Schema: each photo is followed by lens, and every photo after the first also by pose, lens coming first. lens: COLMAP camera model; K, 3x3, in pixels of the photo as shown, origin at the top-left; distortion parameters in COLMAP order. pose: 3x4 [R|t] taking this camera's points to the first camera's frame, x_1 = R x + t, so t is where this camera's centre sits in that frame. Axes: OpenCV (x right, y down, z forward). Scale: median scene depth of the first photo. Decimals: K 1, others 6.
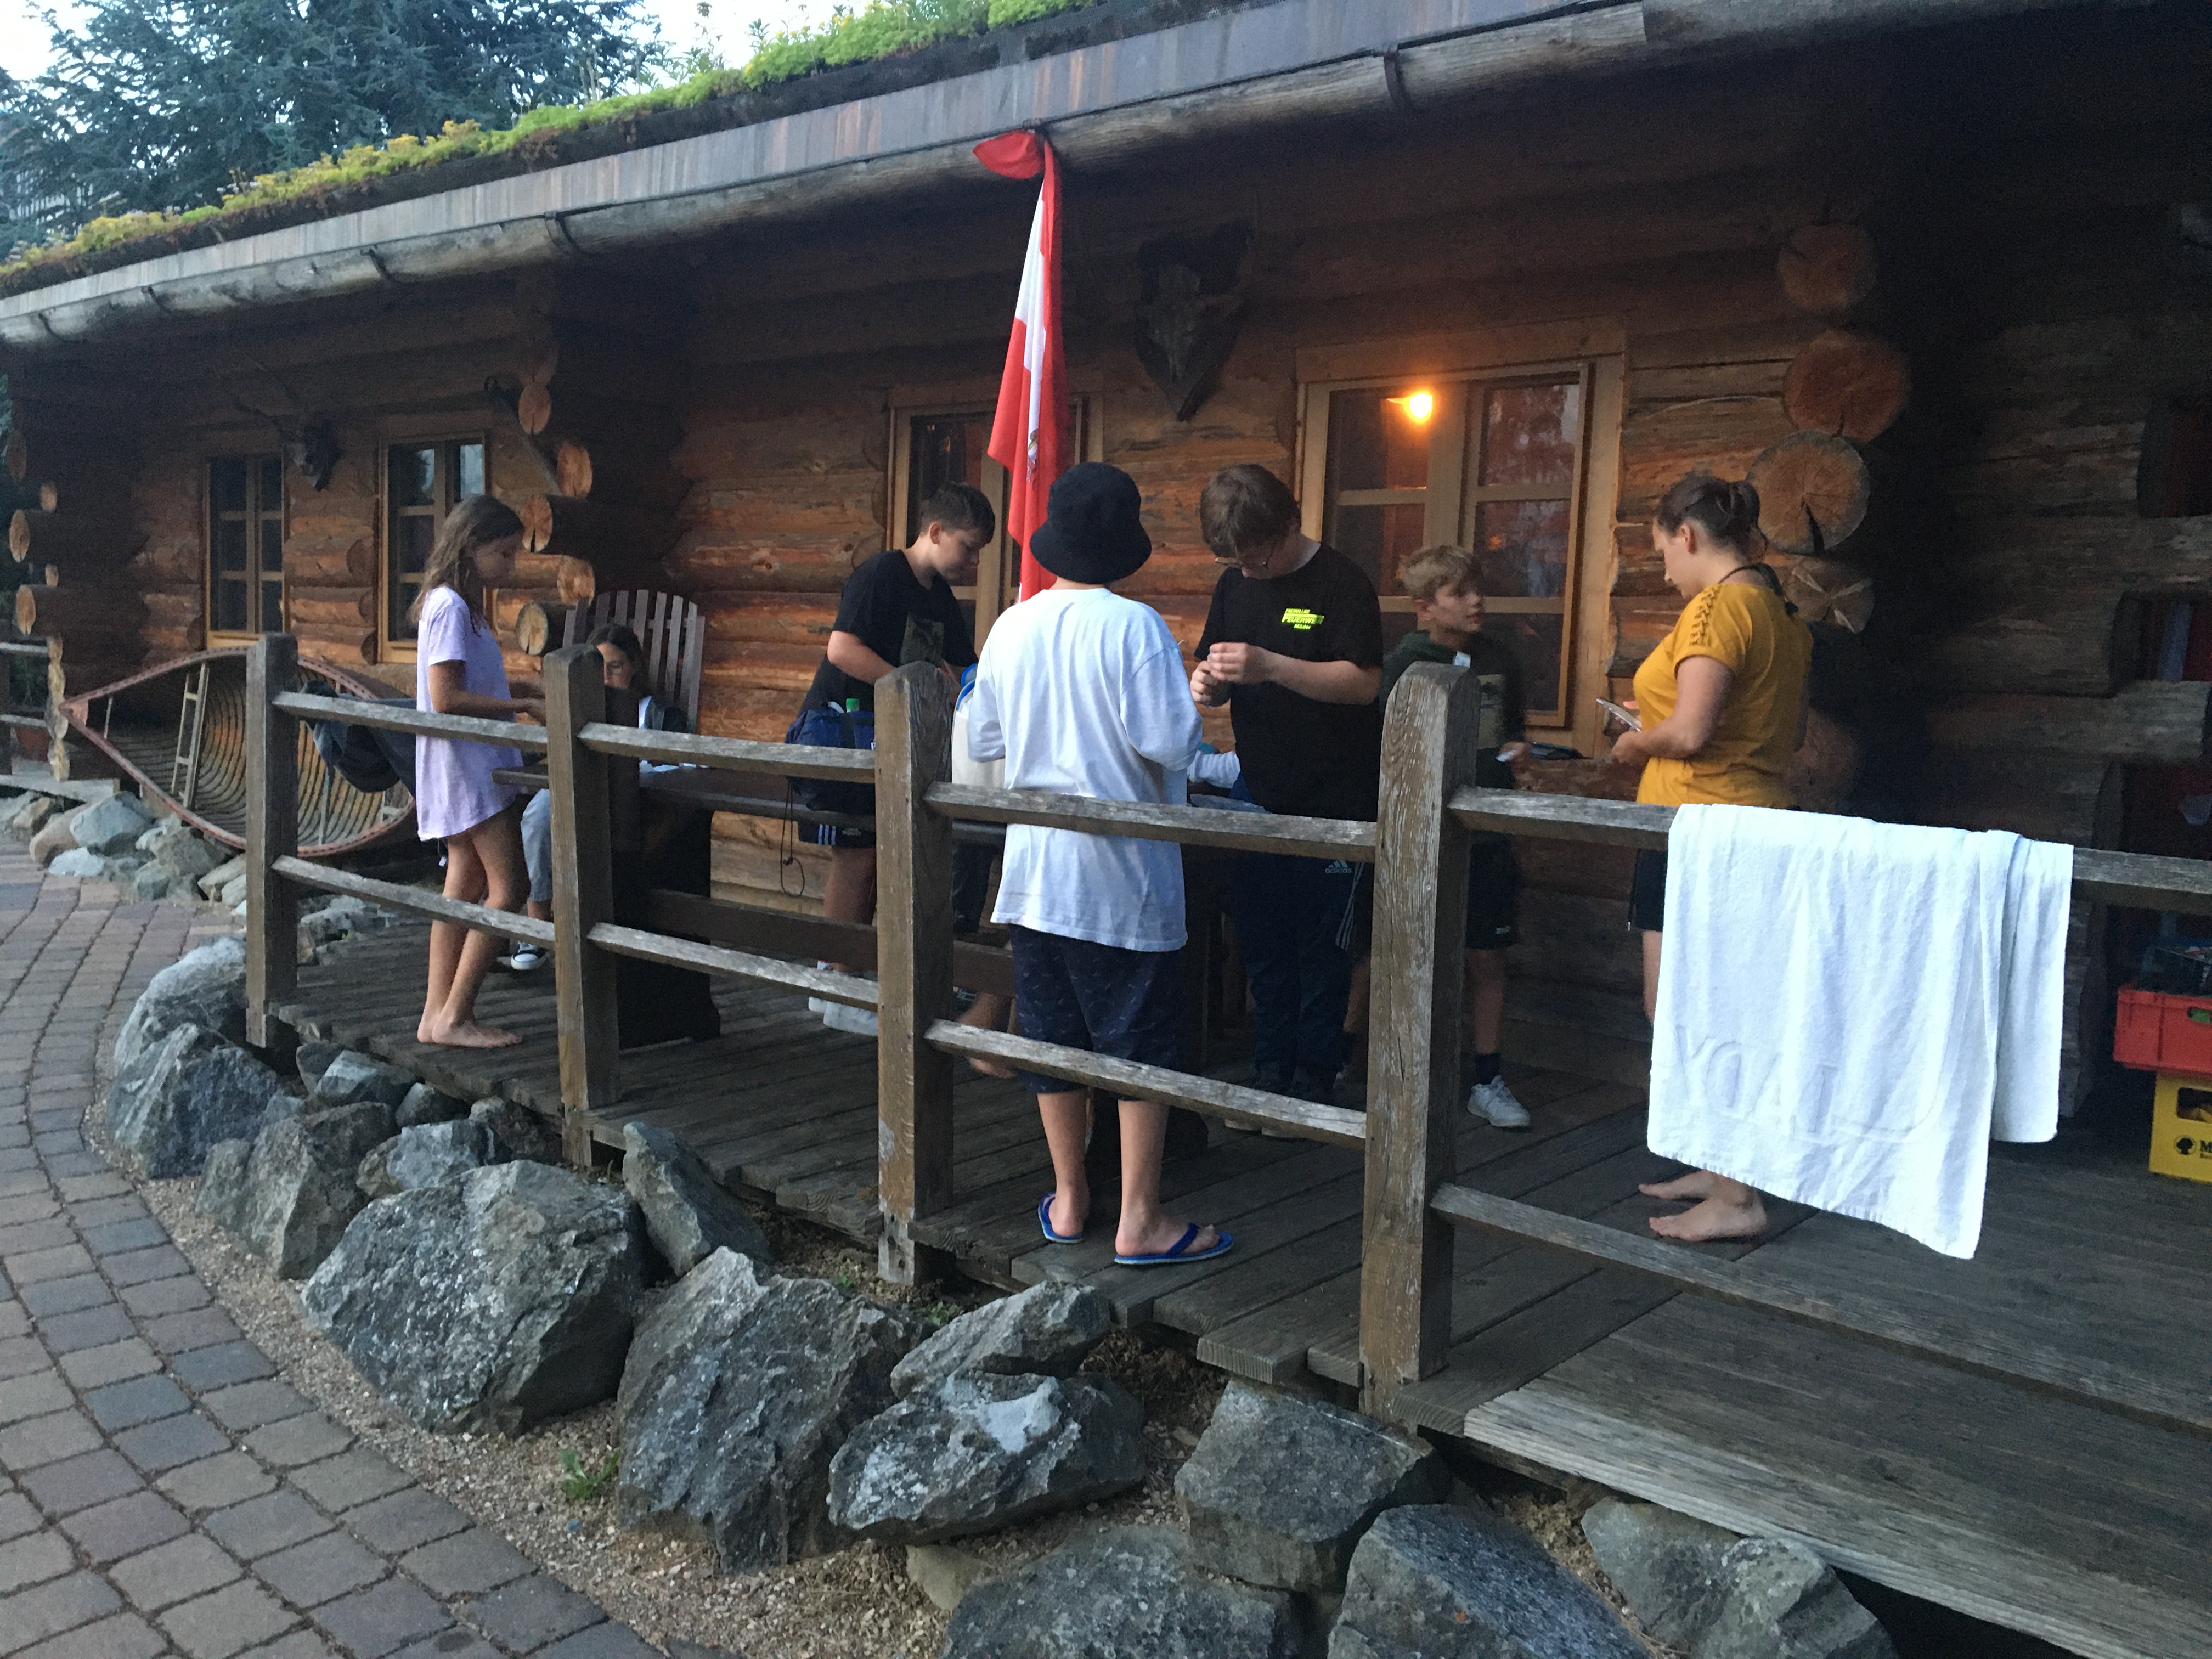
lens RADIAL K [[1834.9, 0, 1110.8], [0, 1834.9, 825.6], [0, 0, 1]] dist [0.071052, -0.104375]
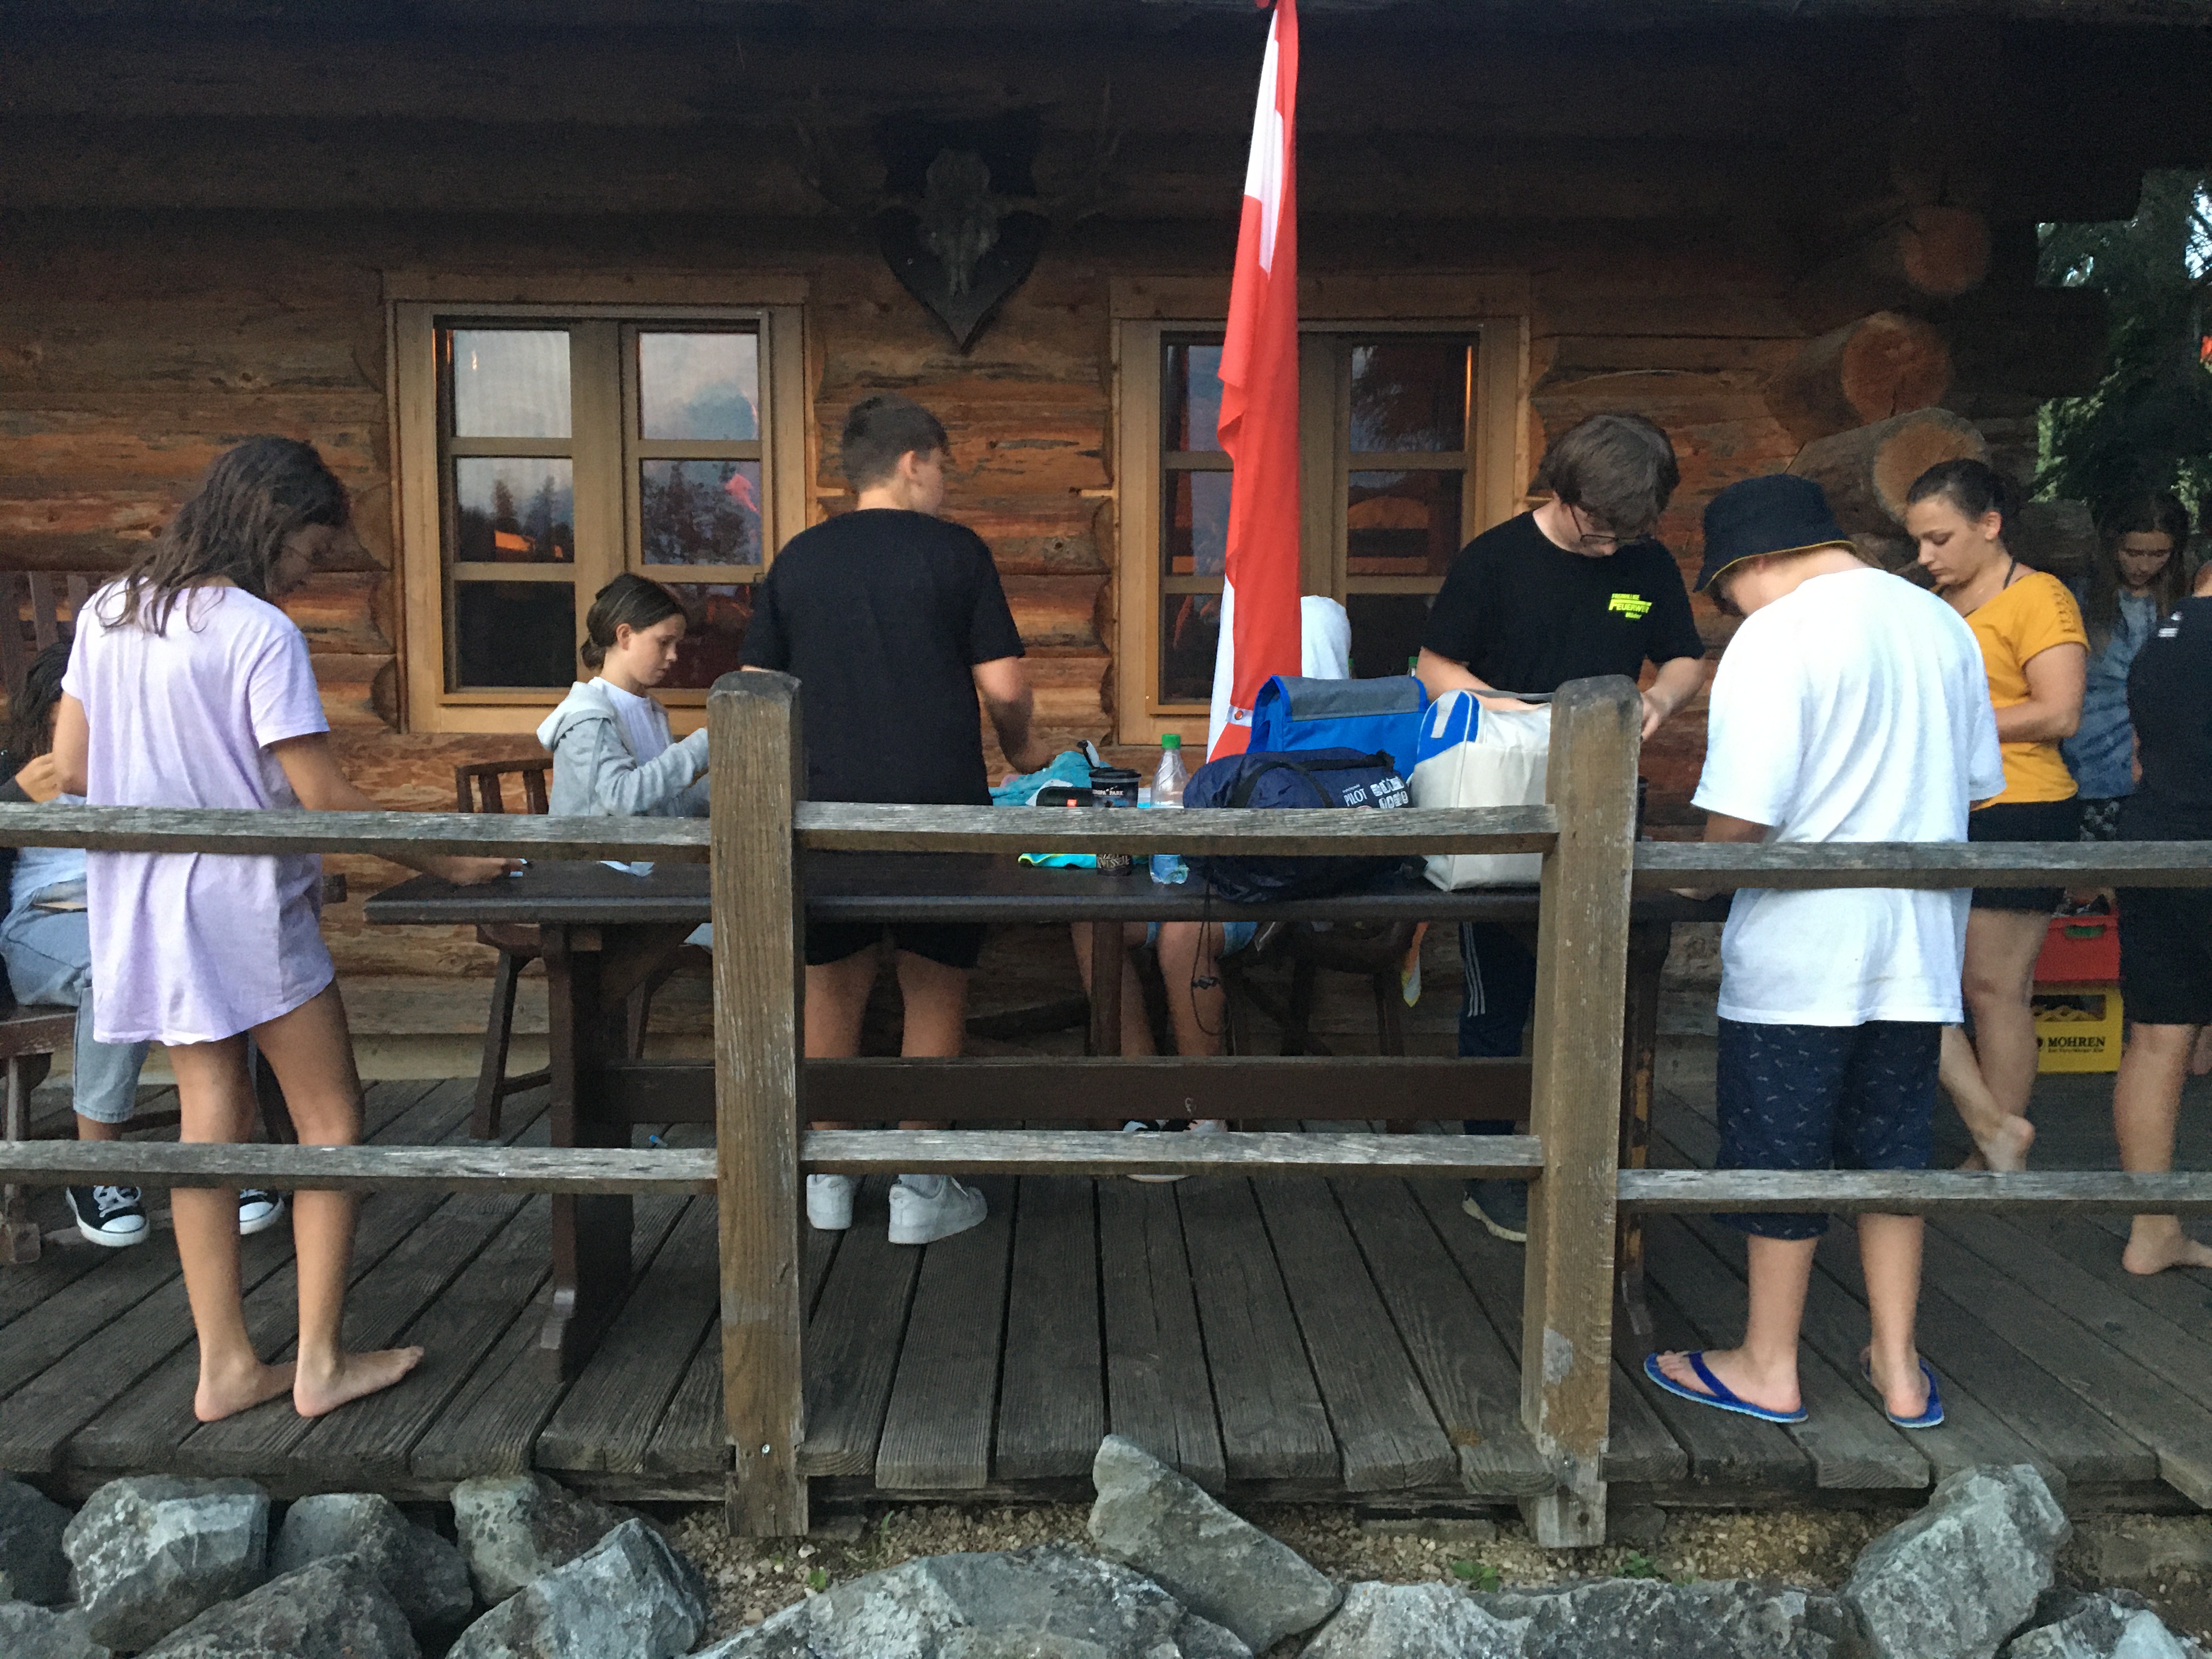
lens RADIAL K [[1834.9, 0, 1109.5], [0, 1834.9, 820.7], [0, 0, 1]] dist [0.071052, -0.104375]
pose [[0.760004, -0.094875, 0.642956, -0.696536], [0.086076, 0.995266, 0.045117, -0.080421], [-0.644193, 0.021054, 0.764573, 0.568263]]
